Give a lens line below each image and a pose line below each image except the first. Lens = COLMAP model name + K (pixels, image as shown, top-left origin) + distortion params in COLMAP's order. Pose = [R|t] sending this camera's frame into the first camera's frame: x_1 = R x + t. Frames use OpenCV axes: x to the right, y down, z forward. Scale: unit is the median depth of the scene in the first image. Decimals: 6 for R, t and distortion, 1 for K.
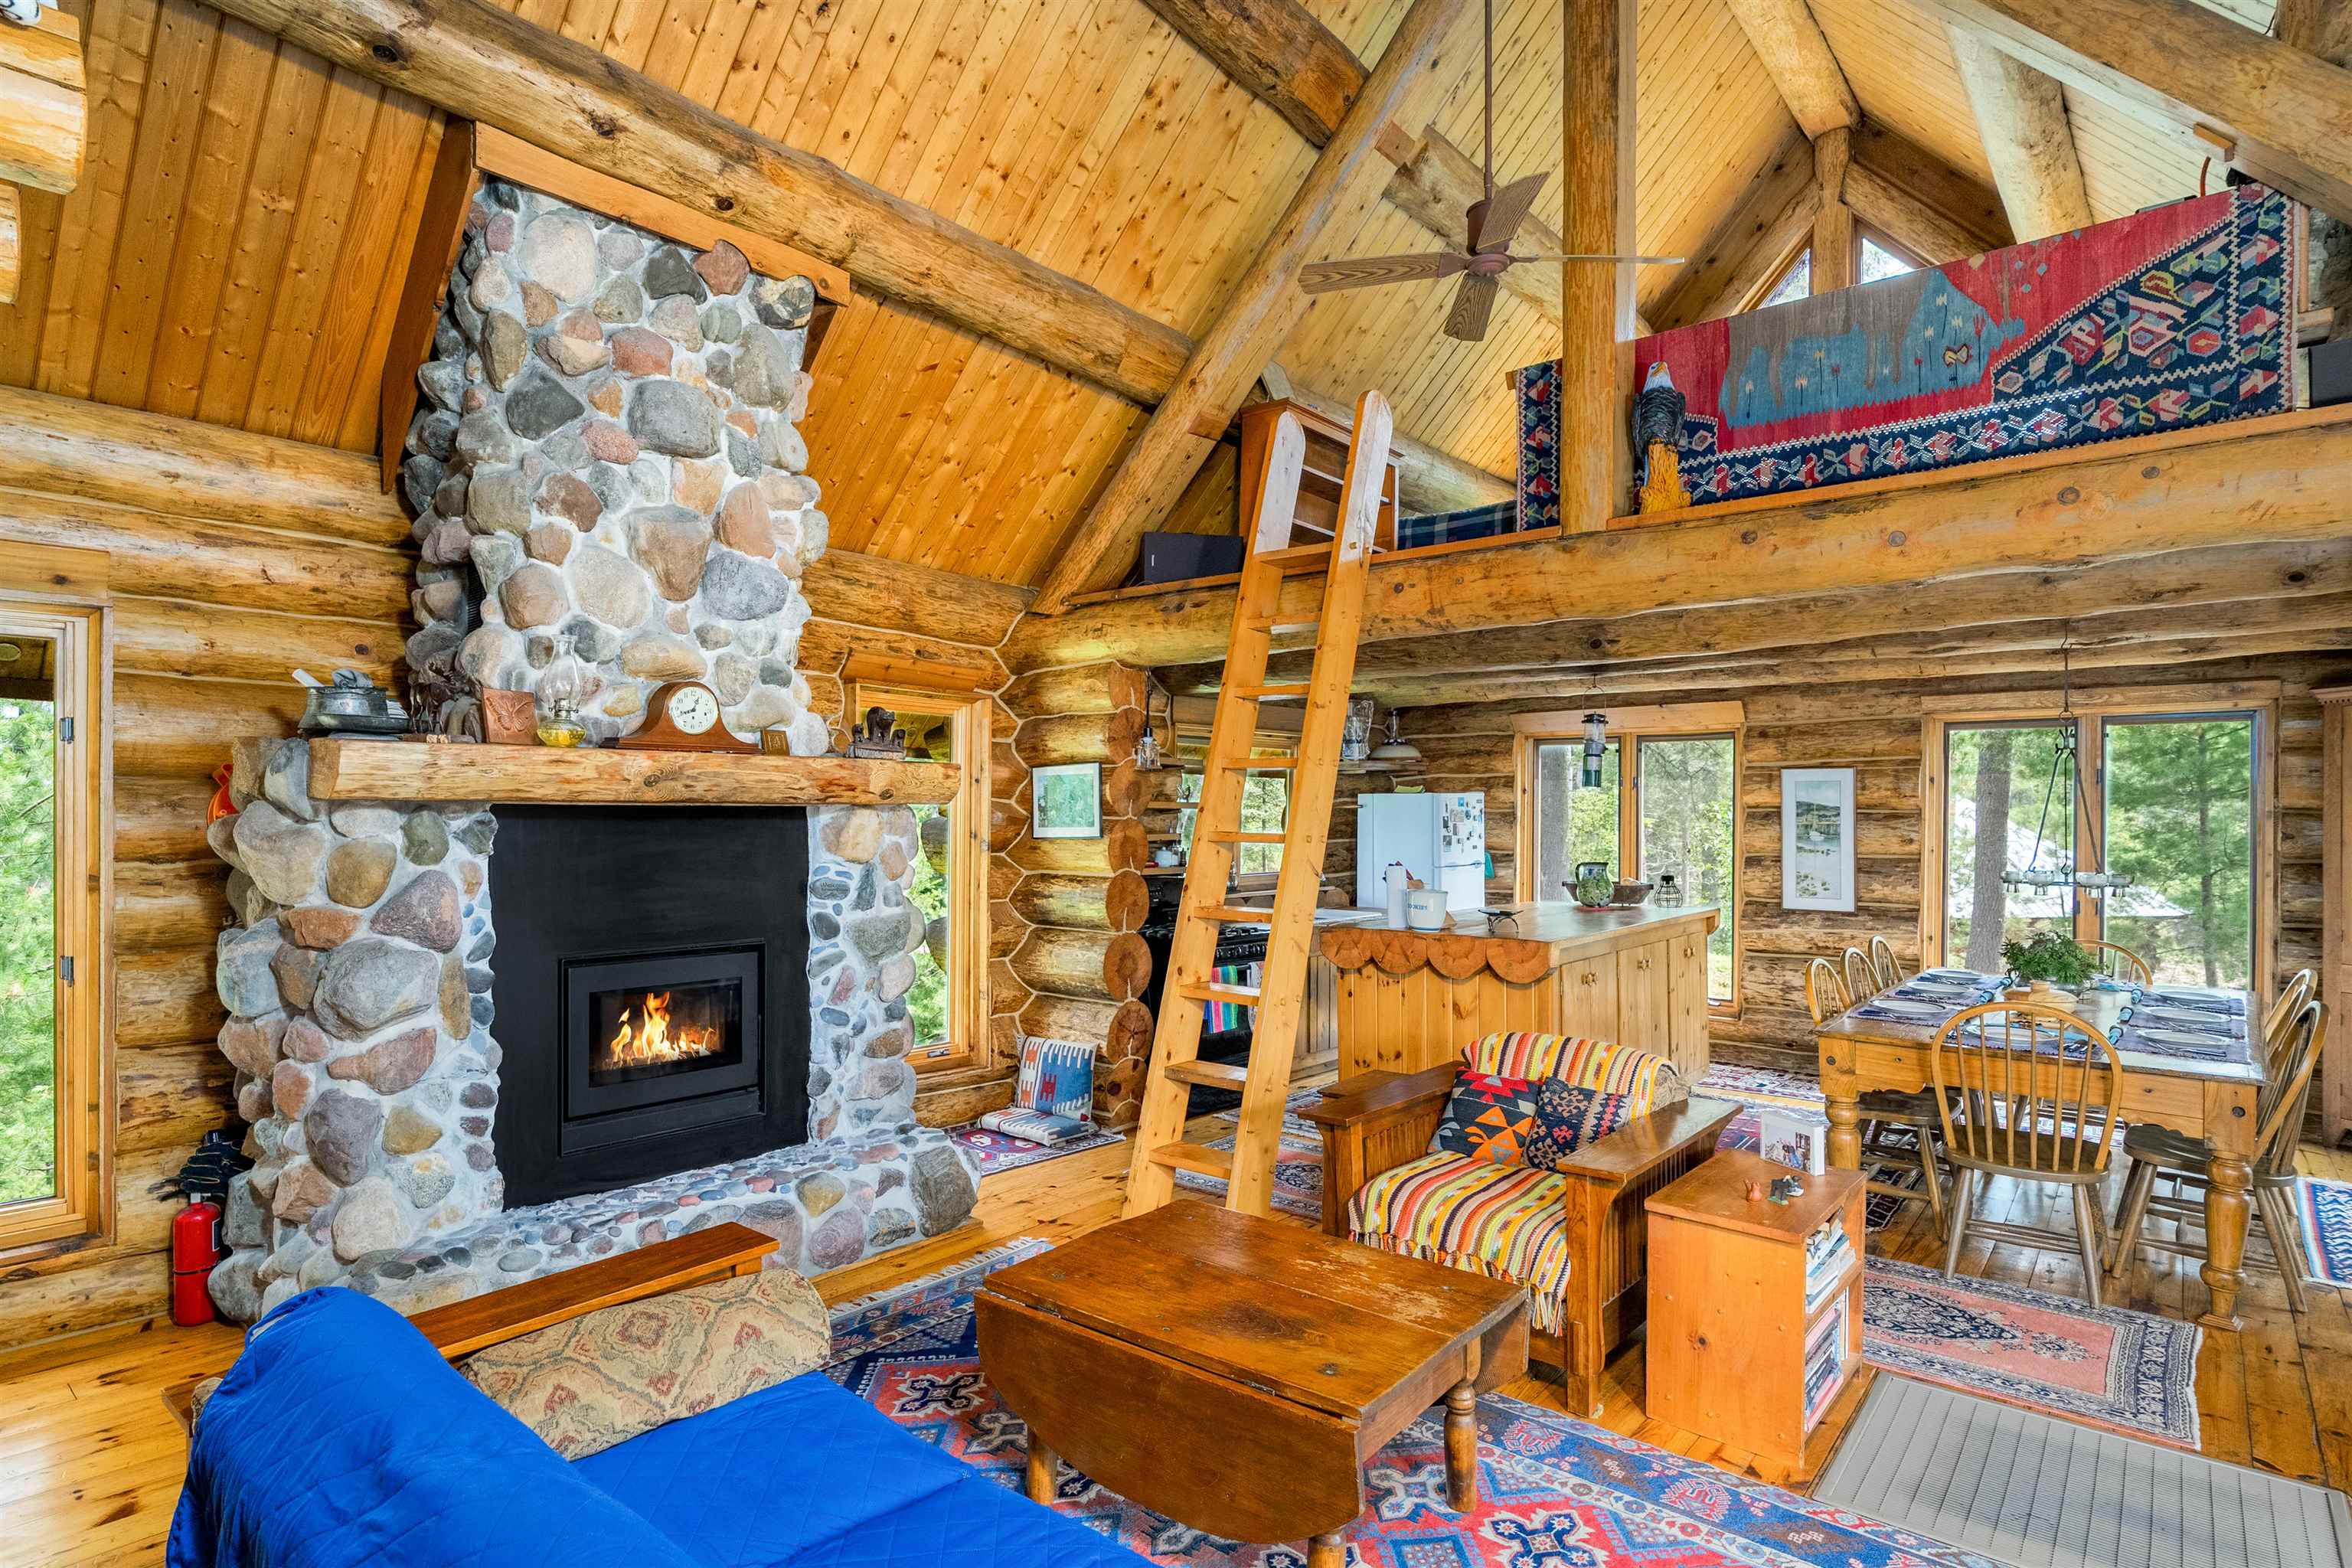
lens RADIAL K [[1201.1, 0, 1201.6], [0, 1201.1, 811.2], [0, 0, 1]] dist [0.015418, -0.001643]
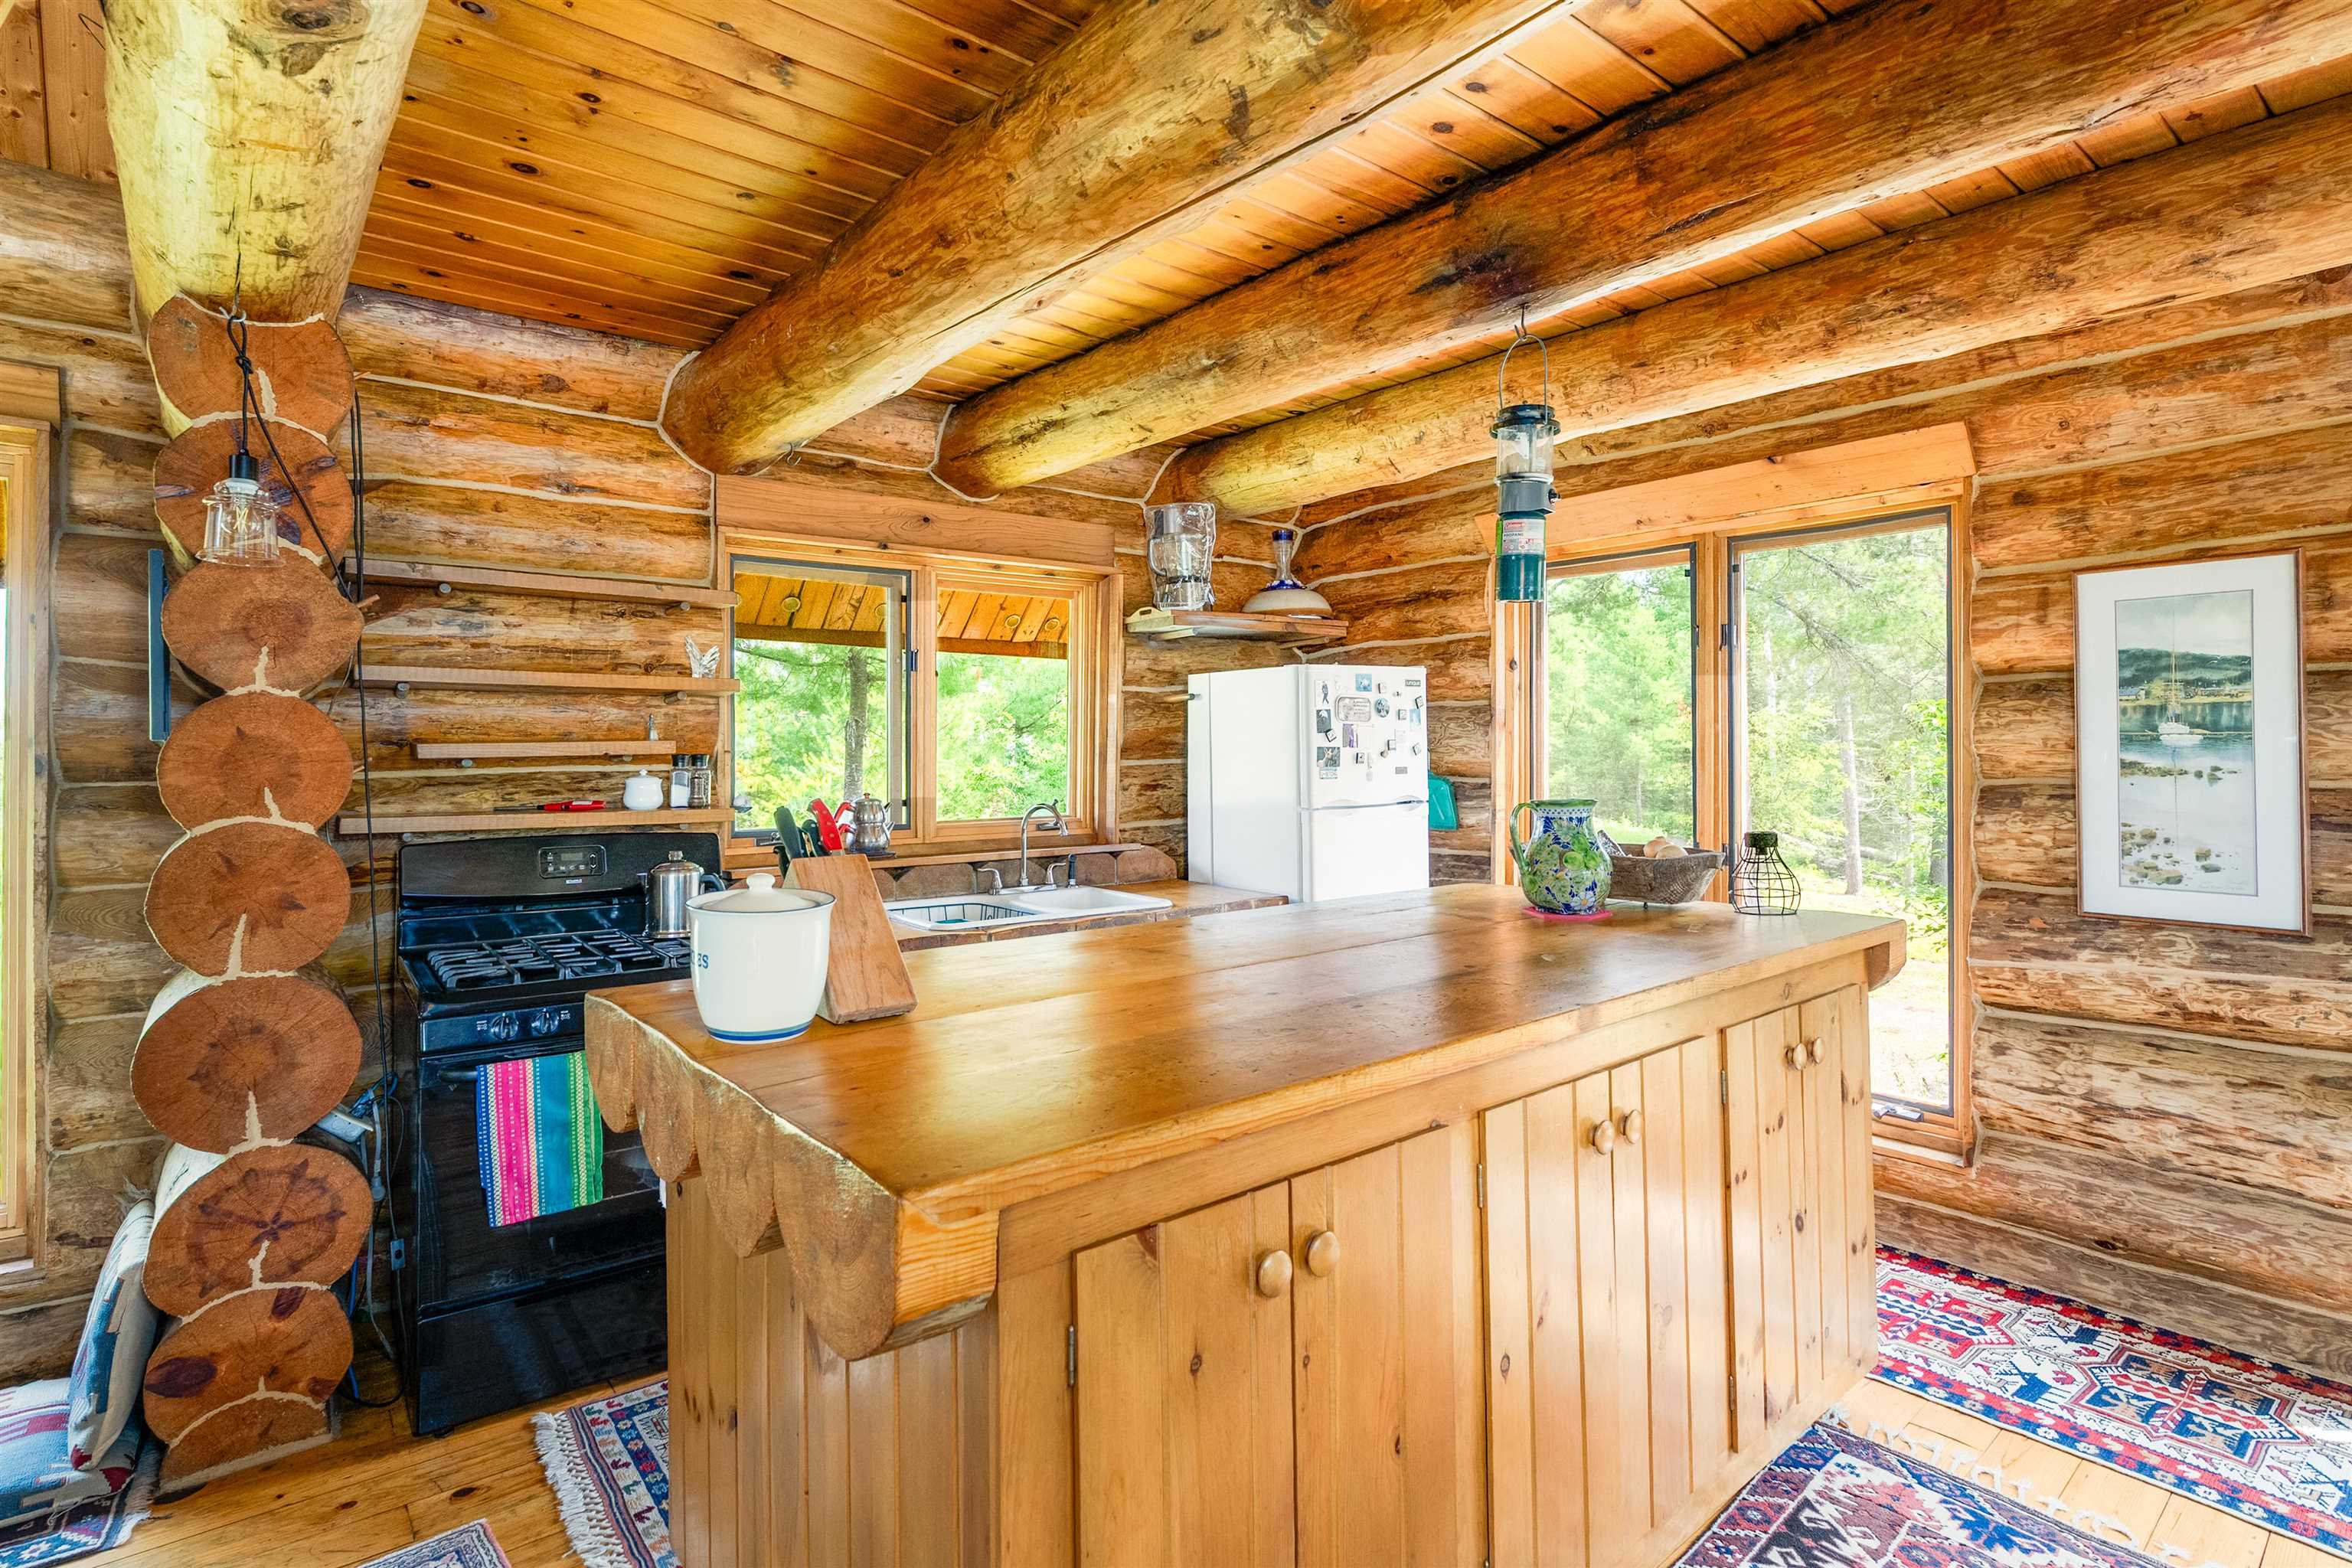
lens RADIAL K [[1140.7, 0, 1155.0], [0, 1140.7, 743.0], [0, 0, 1]] dist [0.000878, 0.000482]
pose [[0.978378, -0.009620, -0.206603, 0.309425], [0.008617, 0.999946, -0.005755, 0.027327], [0.206647, 0.003850, 0.978408, 0.675895]]
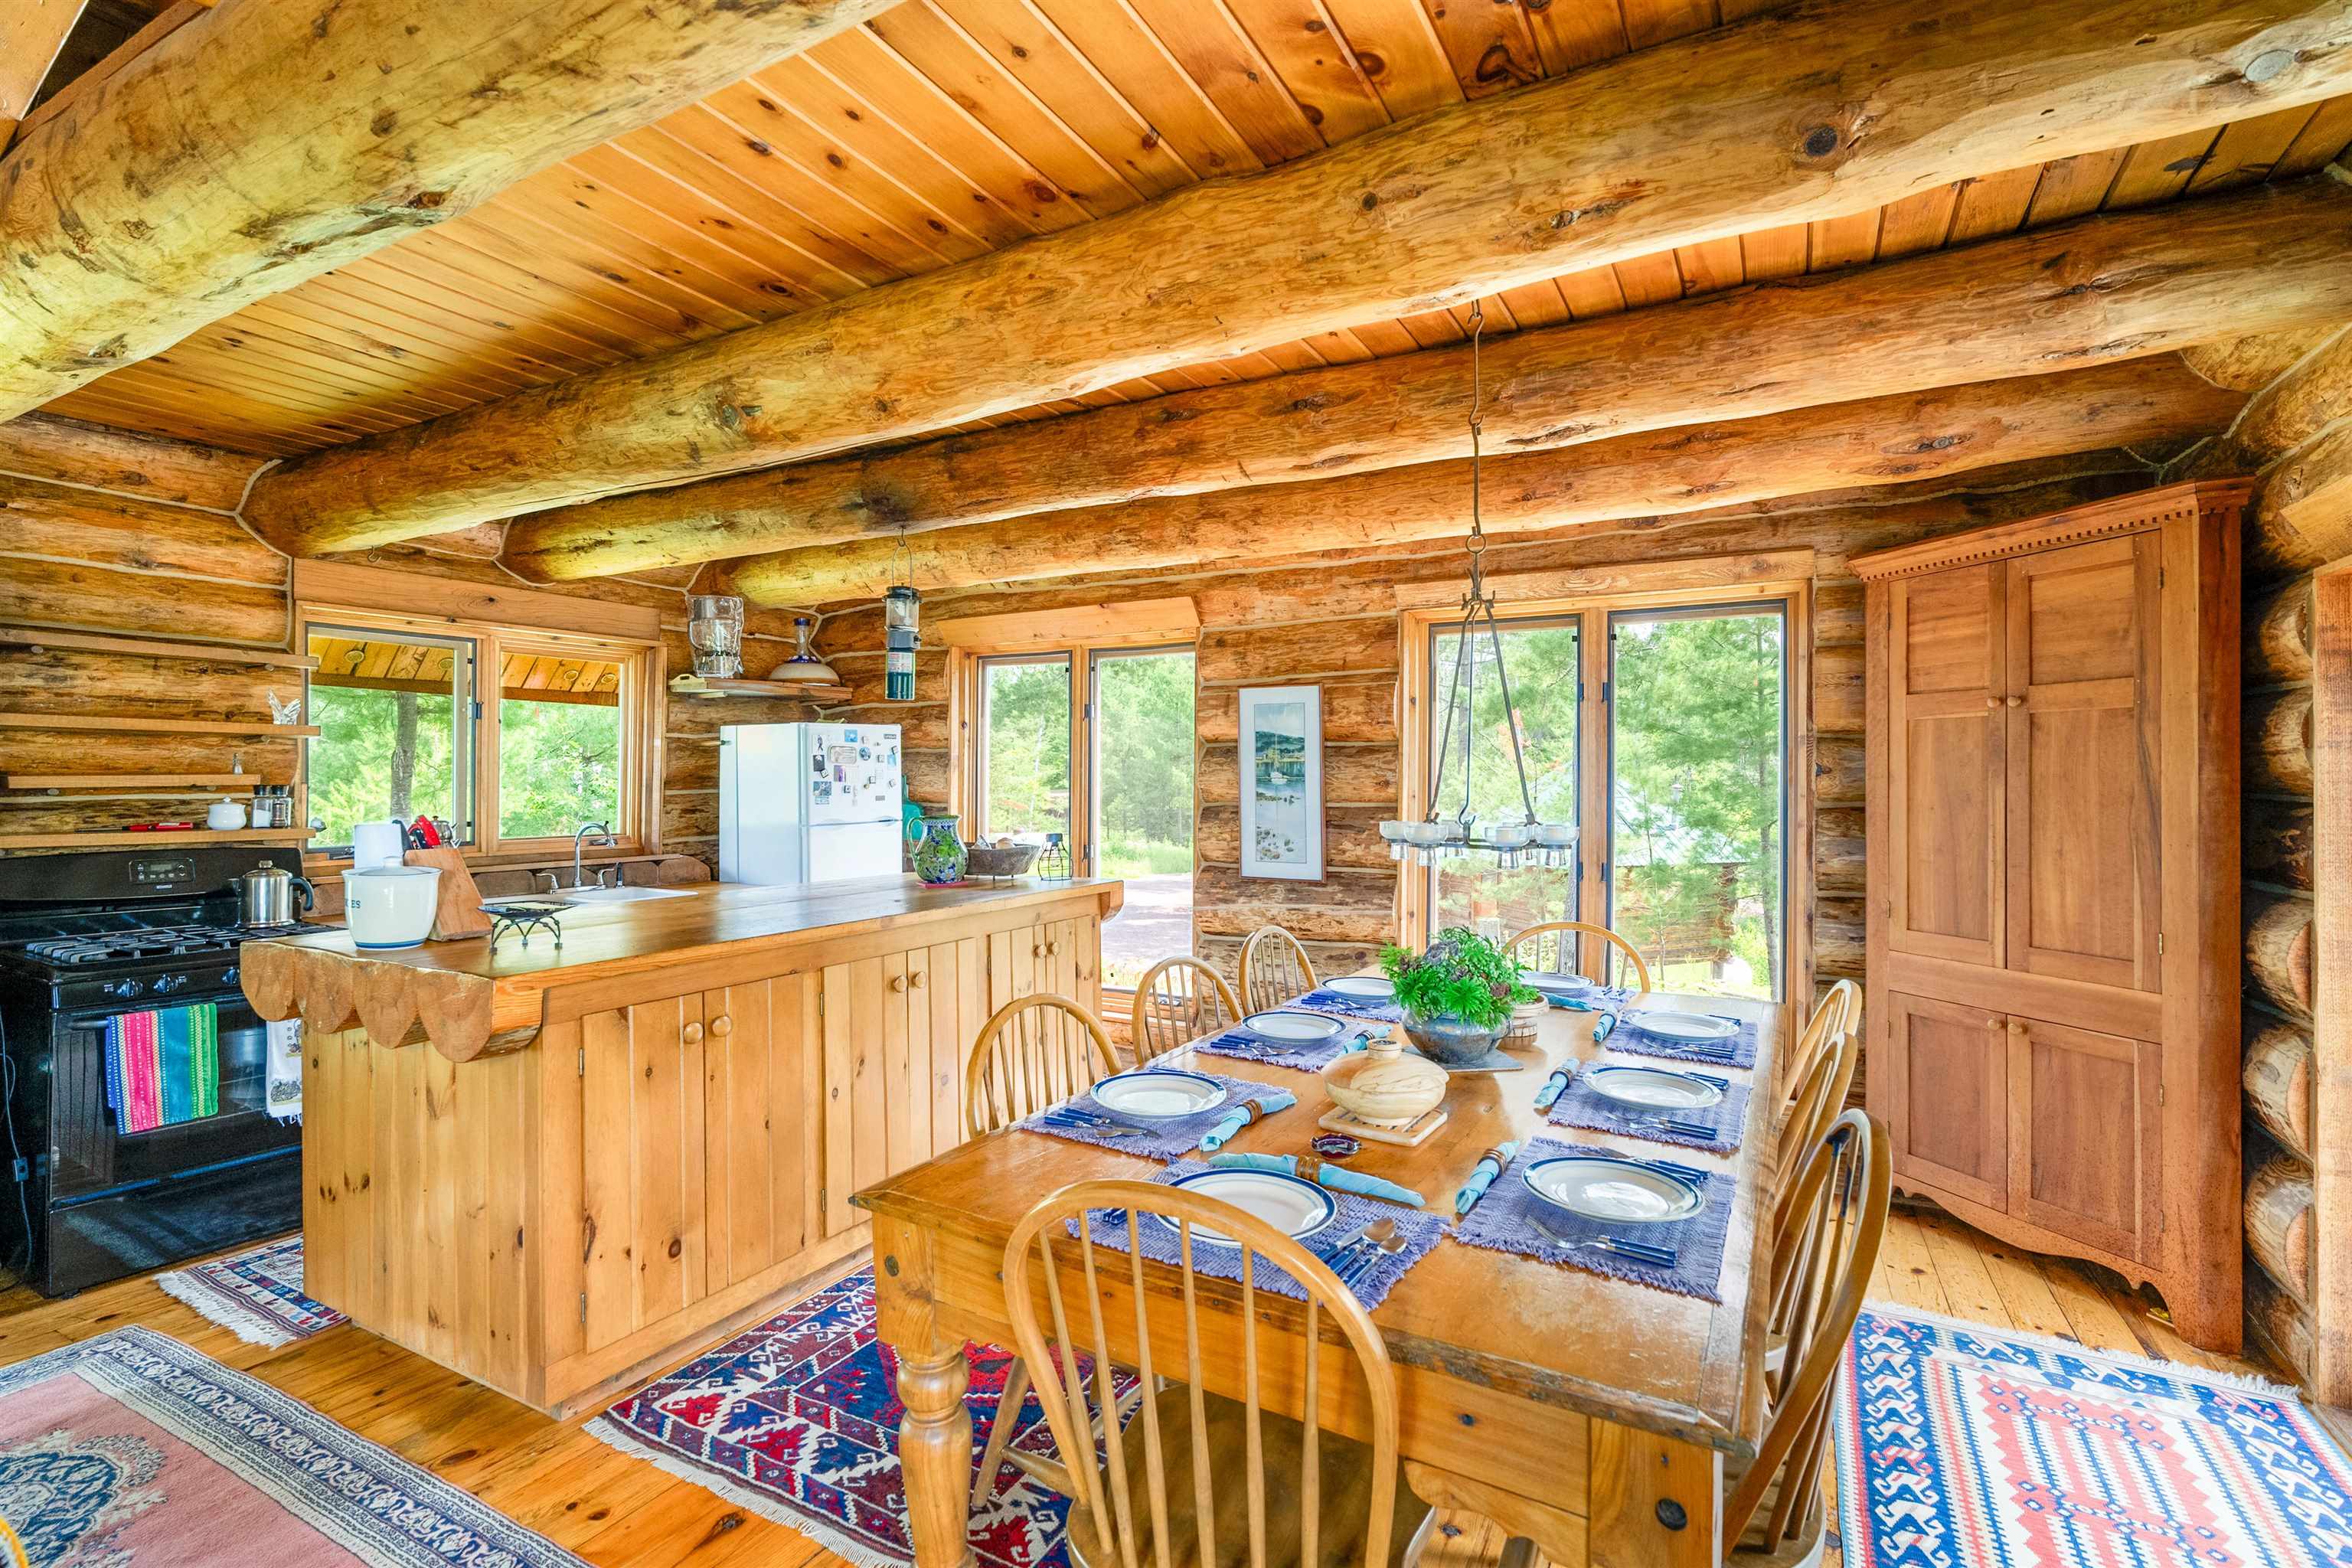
lens RADIAL K [[1068.6, 0, 1177.2], [0, 1068.6, 777.9], [0, 0, 1]] dist [-0.007289, 0.003415]
pose [[0.984456, -0.002035, 0.175622, 0.401018], [0.001956, 0.999998, 0.000621, 0.023912], [-0.175623, -0.000268, 0.984458, 0.439676]]
